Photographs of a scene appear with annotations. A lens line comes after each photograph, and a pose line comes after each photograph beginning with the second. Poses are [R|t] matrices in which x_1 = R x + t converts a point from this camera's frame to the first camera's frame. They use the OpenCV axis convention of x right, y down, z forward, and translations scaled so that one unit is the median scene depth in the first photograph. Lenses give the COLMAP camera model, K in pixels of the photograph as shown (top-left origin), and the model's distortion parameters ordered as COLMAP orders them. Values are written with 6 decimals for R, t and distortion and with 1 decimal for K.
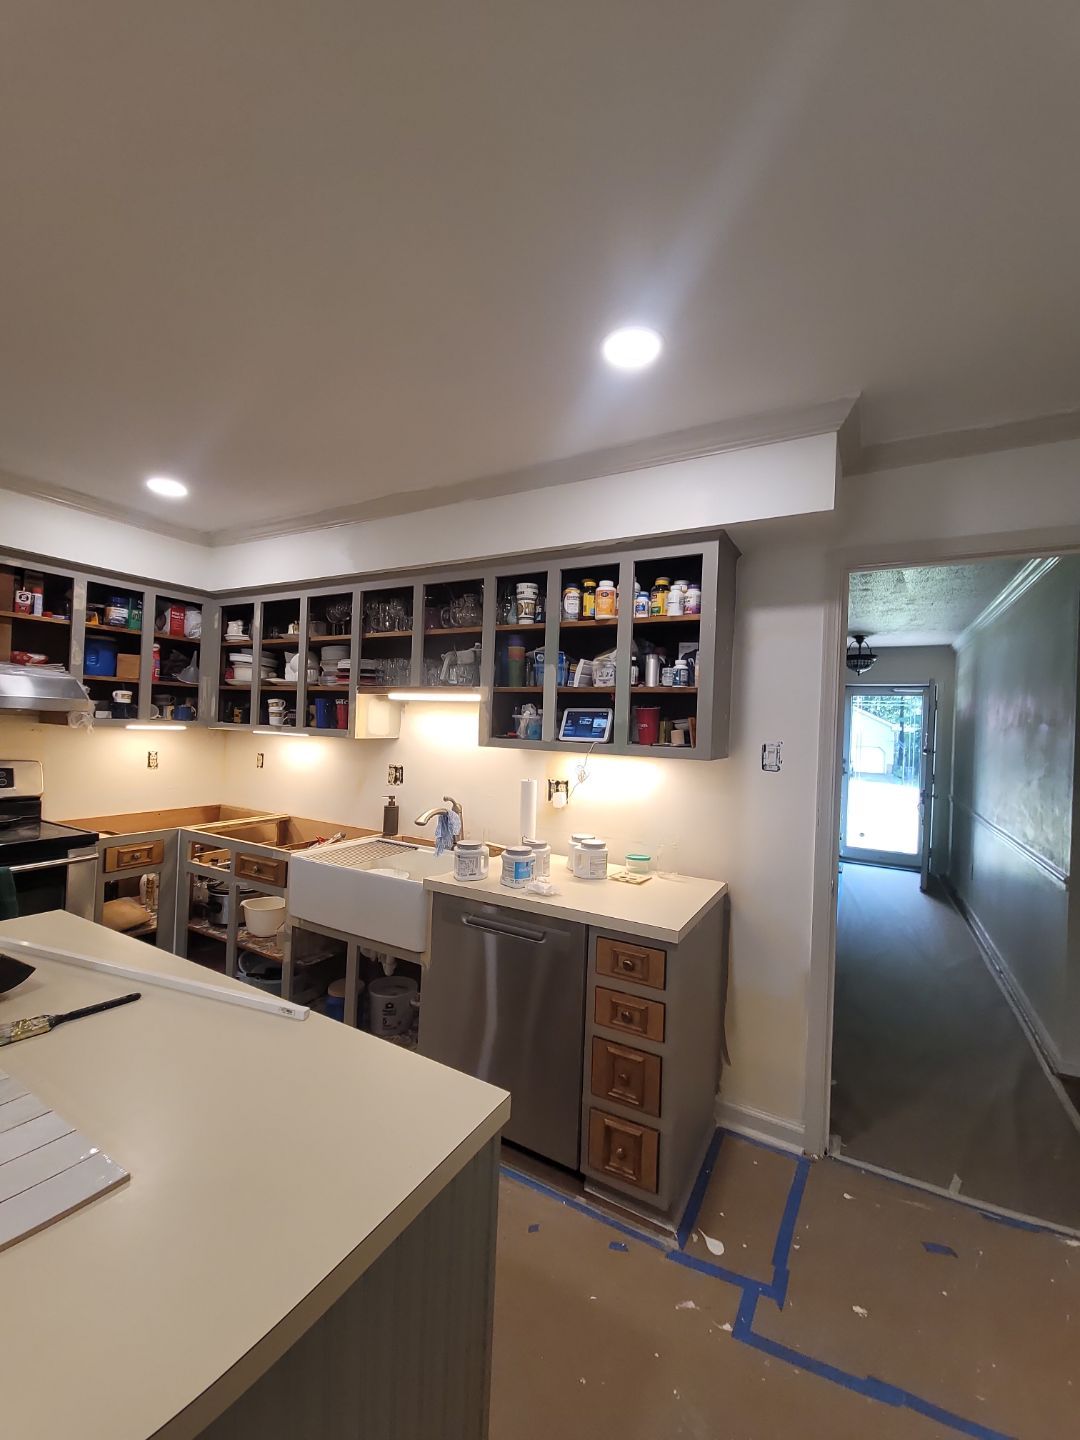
lens RADIAL K [[579.0, 0, 537.4], [0, 579.0, 722.9], [0, 0, 1]] dist [0.004870, -0.004384]
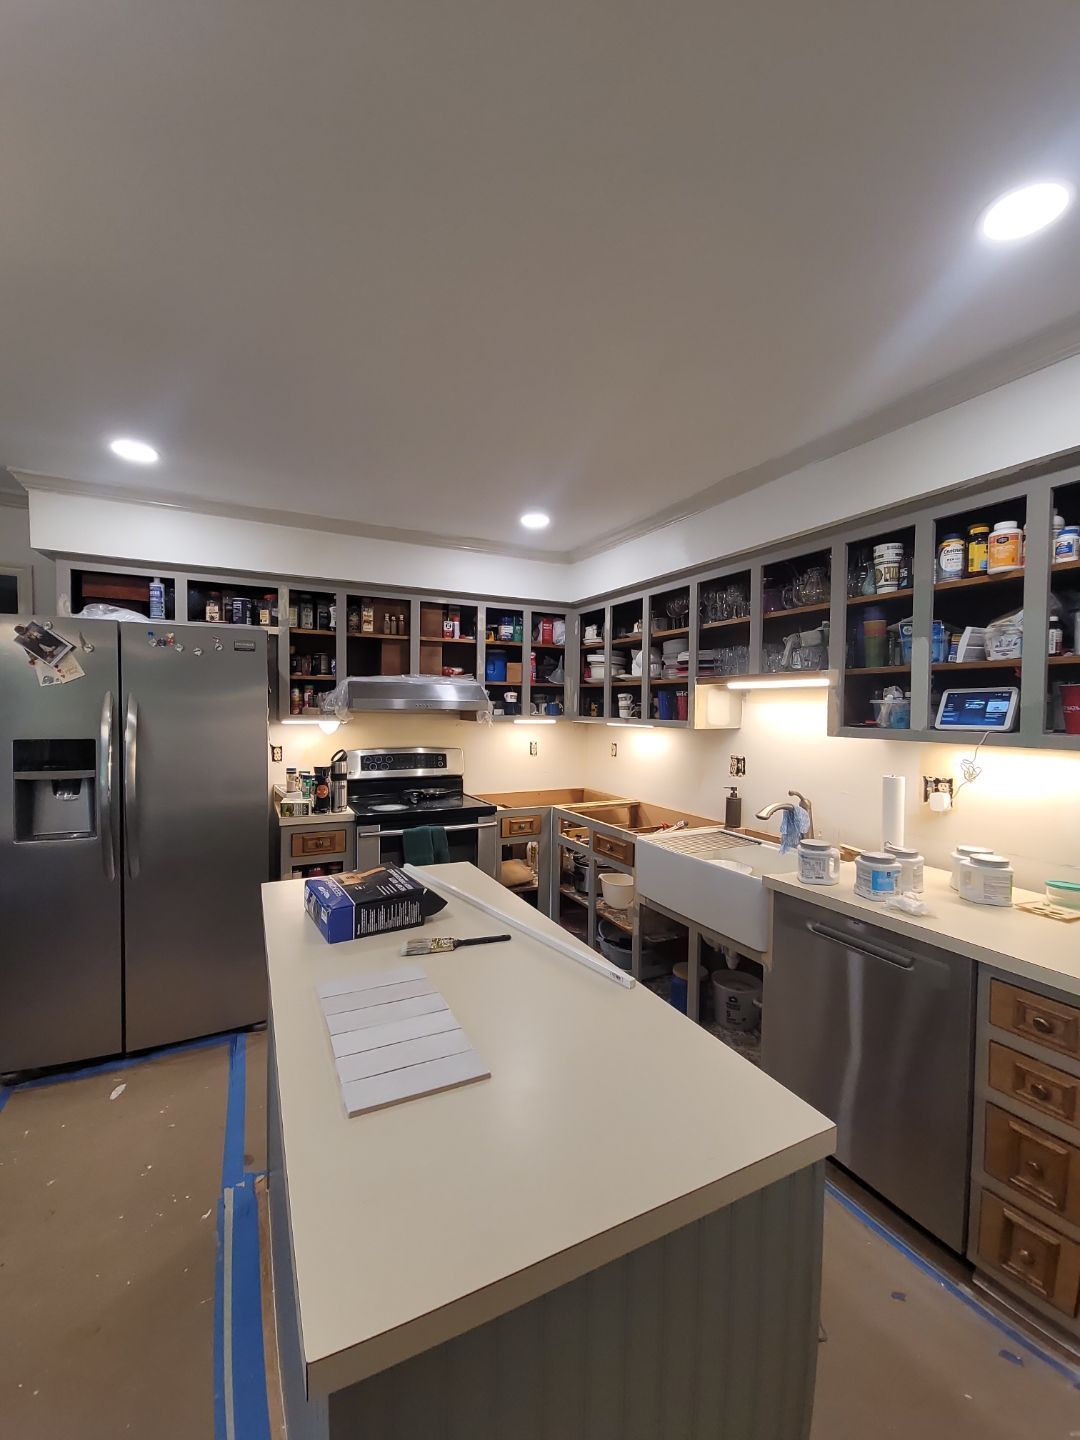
lens RADIAL K [[579.0, 0, 537.7], [0, 579.0, 724.0], [0, 0, 1]] dist [0.004870, -0.004384]
pose [[0.828944, -0.013552, -0.559167, 0.029819], [0.023077, 0.999684, 0.009982, 0.001603], [0.558855, -0.021179, 0.828995, 0.006964]]
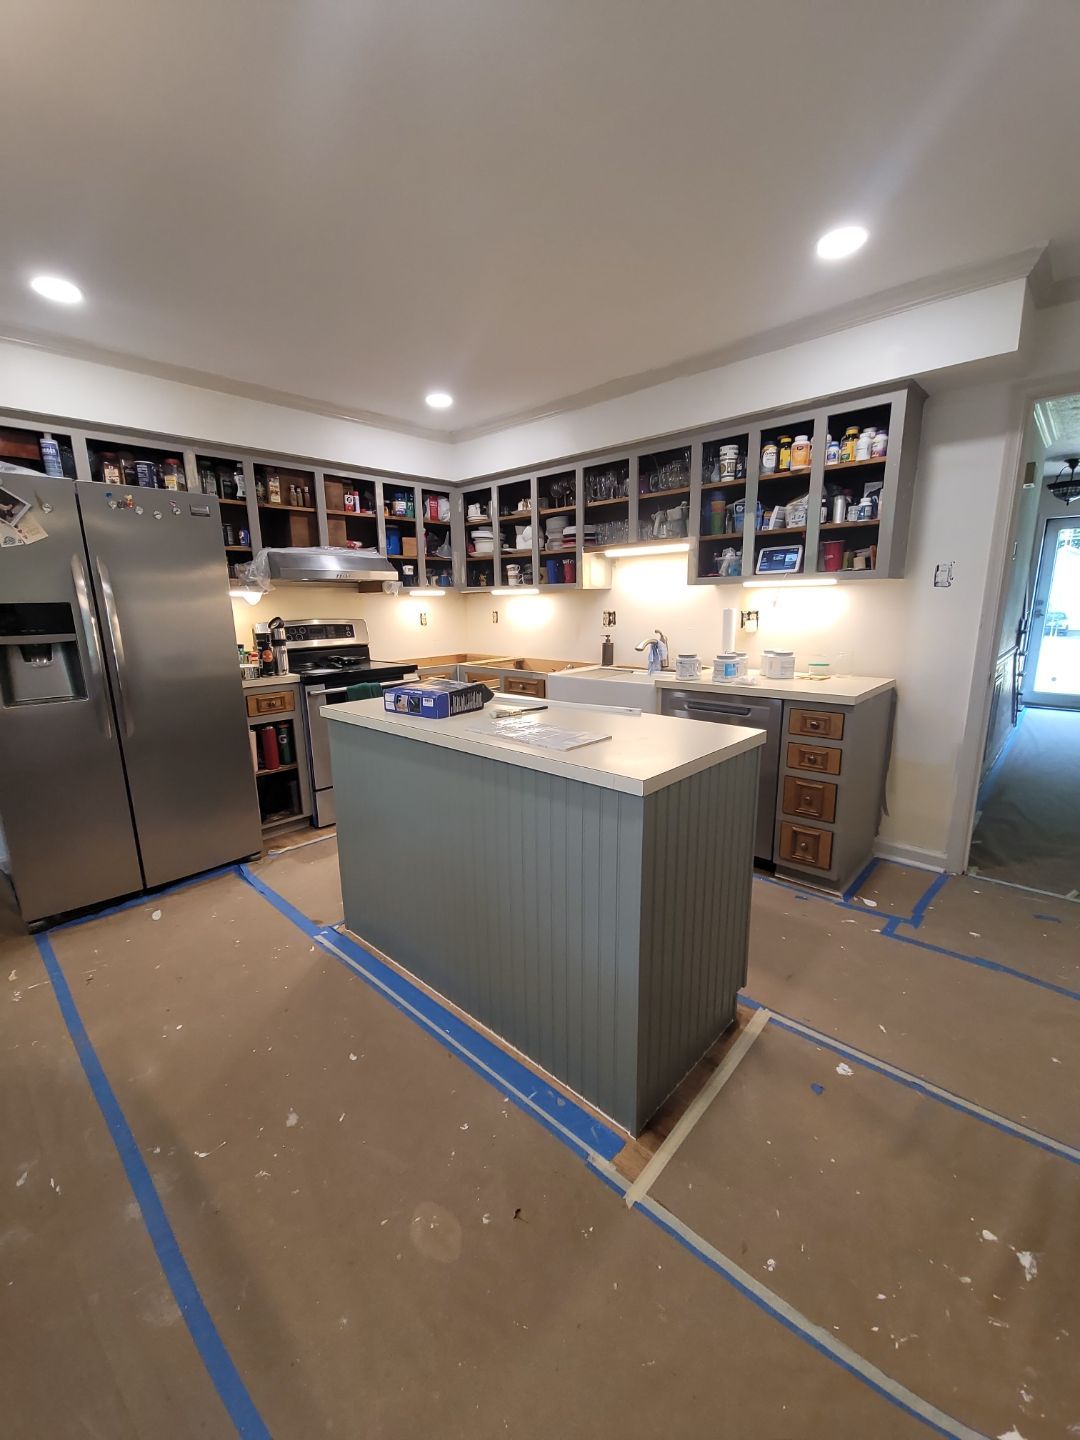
lens RADIAL K [[579.0, 0, 536.3], [0, 579.0, 725.1], [0, 0, 1]] dist [0.004870, -0.004384]
pose [[0.970547, -0.005192, -0.240858, -0.126494], [0.055653, 0.977557, 0.203185, 0.067802], [0.234397, -0.210605, 0.949054, -0.398457]]
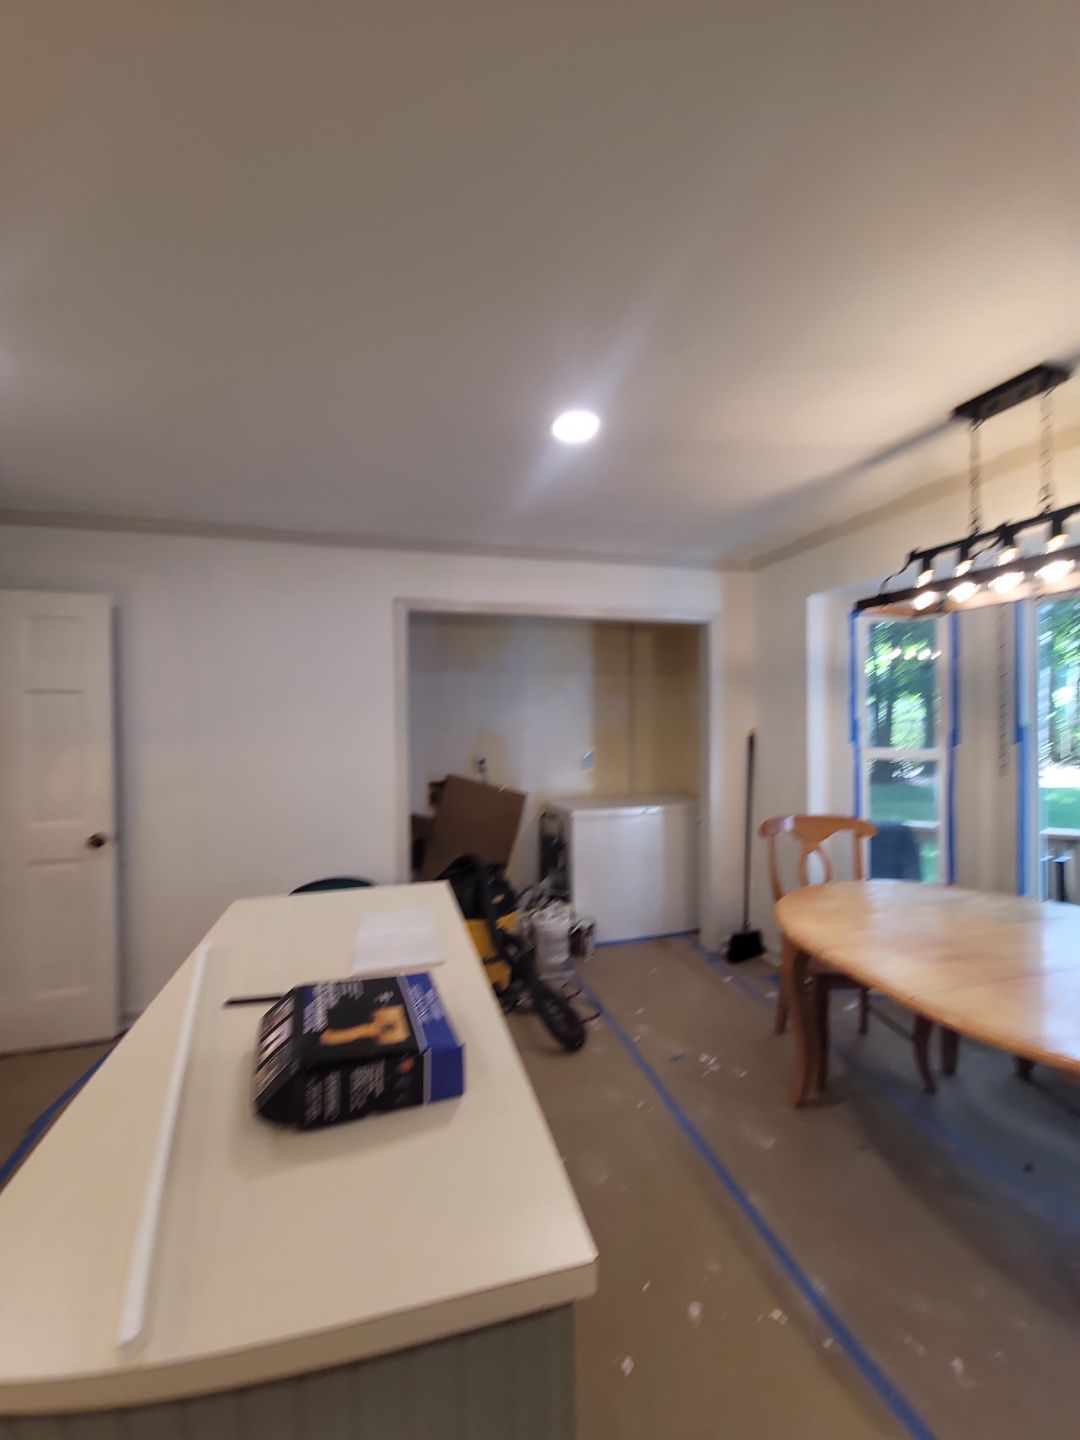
lens RADIAL K [[579.0, 0, 538.3], [0, 579.0, 724.9], [0, 0, 1]] dist [0.004870, -0.004384]
pose [[-0.701224, -0.048307, 0.711303, -0.858465], [-0.028488, 0.998804, 0.039749, -0.041637], [-0.712372, 0.007609, -0.701761, 0.633869]]
